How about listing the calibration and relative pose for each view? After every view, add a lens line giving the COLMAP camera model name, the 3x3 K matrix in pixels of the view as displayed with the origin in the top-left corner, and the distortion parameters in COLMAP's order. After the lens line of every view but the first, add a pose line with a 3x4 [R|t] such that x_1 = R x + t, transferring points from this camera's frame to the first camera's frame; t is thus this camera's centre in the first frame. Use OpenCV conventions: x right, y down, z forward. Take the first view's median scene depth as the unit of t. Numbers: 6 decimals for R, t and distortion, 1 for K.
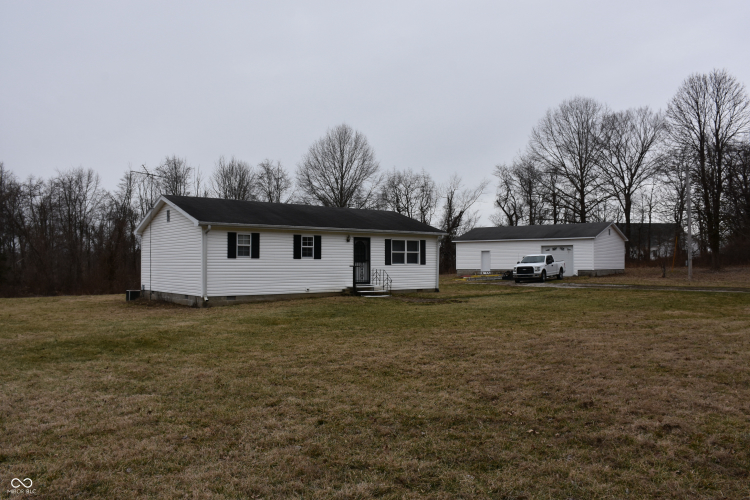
lens RADIAL K [[583.6, 0, 375.0], [0, 583.6, 258.5], [0, 0, 1]] dist [-0.152607, 0.107416]
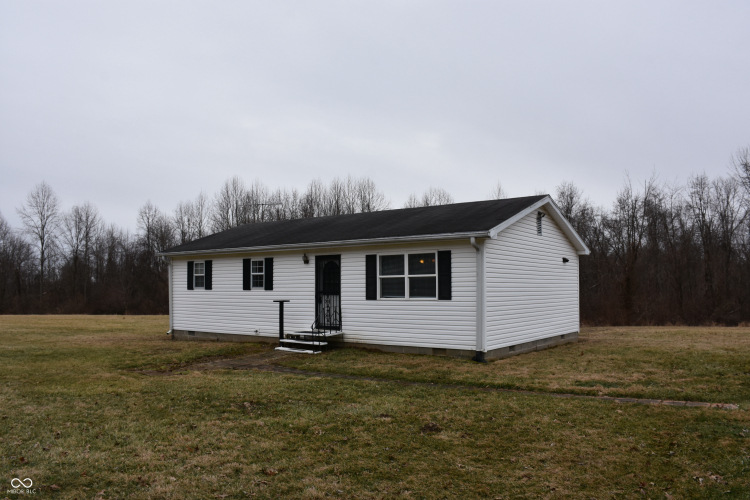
lens RADIAL K [[583.6, 0, 375.0], [0, 583.6, 258.5], [0, 0, 1]] dist [-0.152607, 0.107416]
pose [[0.254664, -0.050533, -0.965708, 0.580040], [0.012133, 0.998722, -0.049062, -0.001244], [0.966953, 0.000778, 0.254952, 0.863814]]
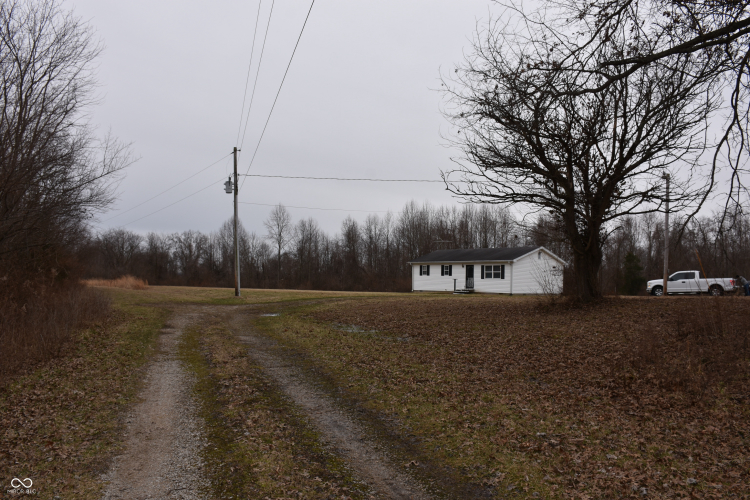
lens RADIAL K [[583.6, 0, 375.0], [0, 583.6, 258.5], [0, 0, 1]] dist [-0.152607, 0.107416]
pose [[-0.005869, -0.038464, -0.999243, 1.908176], [-0.011102, 0.999201, -0.038397, 0.021194], [0.999921, 0.010868, -0.006291, 0.669066]]
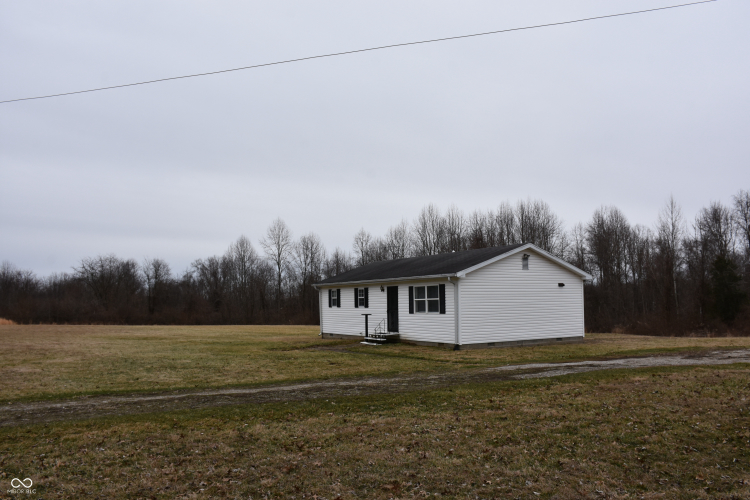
lens RADIAL K [[583.6, 0, 375.0], [0, 583.6, 258.5], [0, 0, 1]] dist [-0.152607, 0.107416]
pose [[-0.139847, -0.072433, -0.987520, 0.972268], [0.021260, 0.996871, -0.076130, -0.007358], [0.989945, -0.031641, -0.137869, 1.081506]]
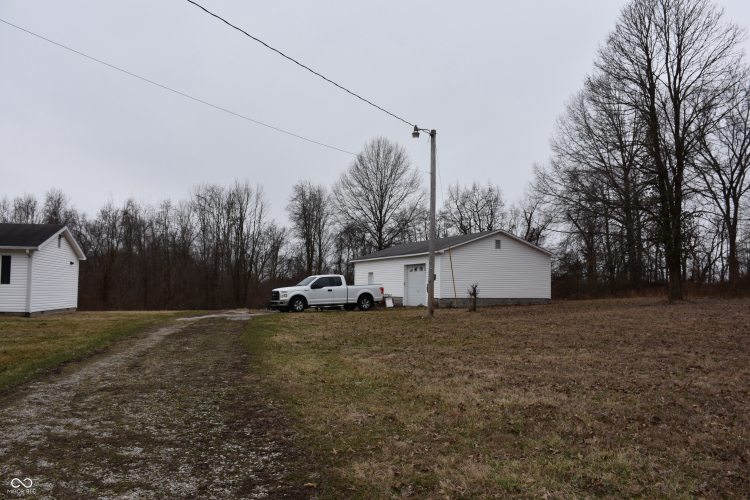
lens RADIAL K [[583.6, 0, 375.0], [0, 583.6, 258.5], [0, 0, 1]] dist [-0.152607, 0.107416]
pose [[0.901901, -0.013511, -0.431731, 0.991199], [-0.006922, 0.998930, -0.045723, 0.007419], [0.431886, 0.044226, 0.900843, 0.518837]]
